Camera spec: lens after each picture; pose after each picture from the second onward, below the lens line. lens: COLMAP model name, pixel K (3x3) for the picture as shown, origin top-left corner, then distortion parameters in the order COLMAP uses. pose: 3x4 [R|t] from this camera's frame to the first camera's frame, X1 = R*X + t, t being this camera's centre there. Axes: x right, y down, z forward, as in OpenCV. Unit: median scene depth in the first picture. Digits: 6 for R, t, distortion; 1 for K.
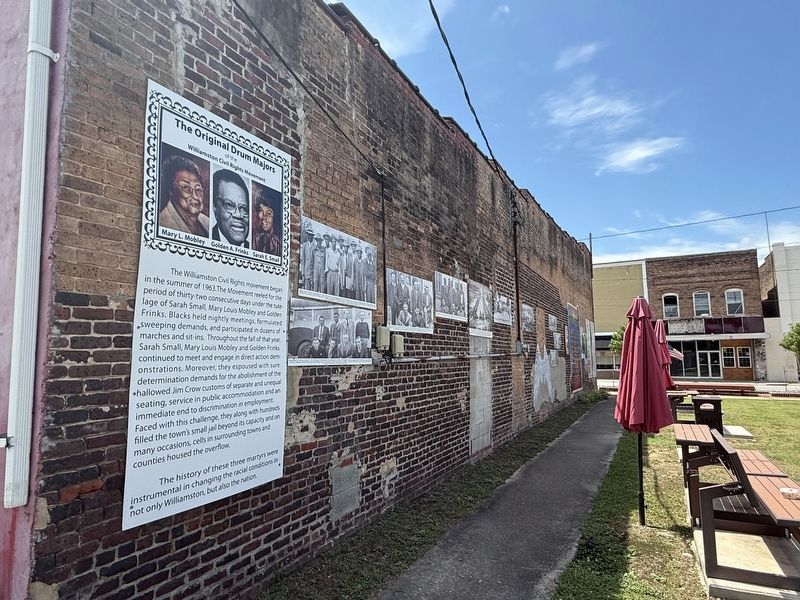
lens RADIAL K [[483.2, 0, 399.9], [0, 483.2, 302.2], [0, 0, 1]] dist [0.001086, 0.000147]
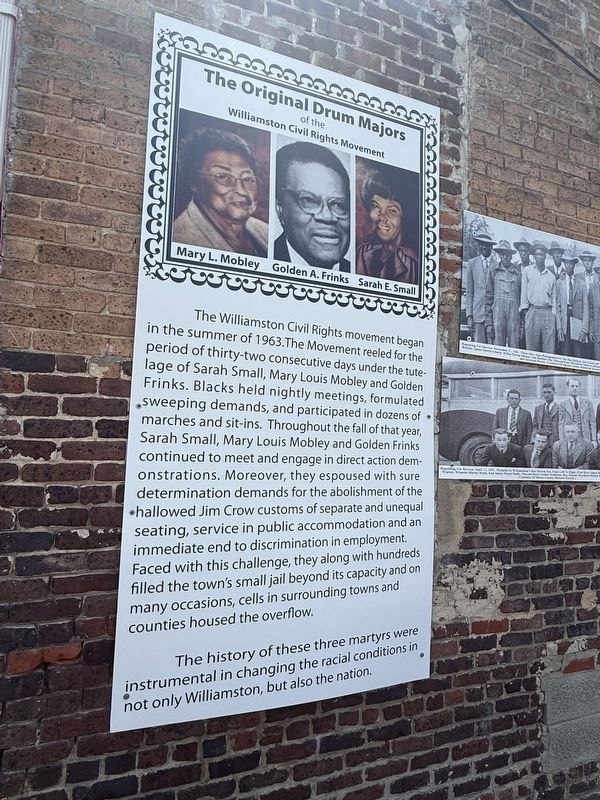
lens RADIAL K [[483.2, 0, 297.5], [0, 483.2, 400.4], [0, 0, 1]] dist [0.001086, 0.000147]
pose [[0.749146, -0.022480, -0.662023, 0.021690], [0.031149, 0.999514, 0.001308, 0.042091], [0.661672, -0.021602, 0.749482, 0.561067]]
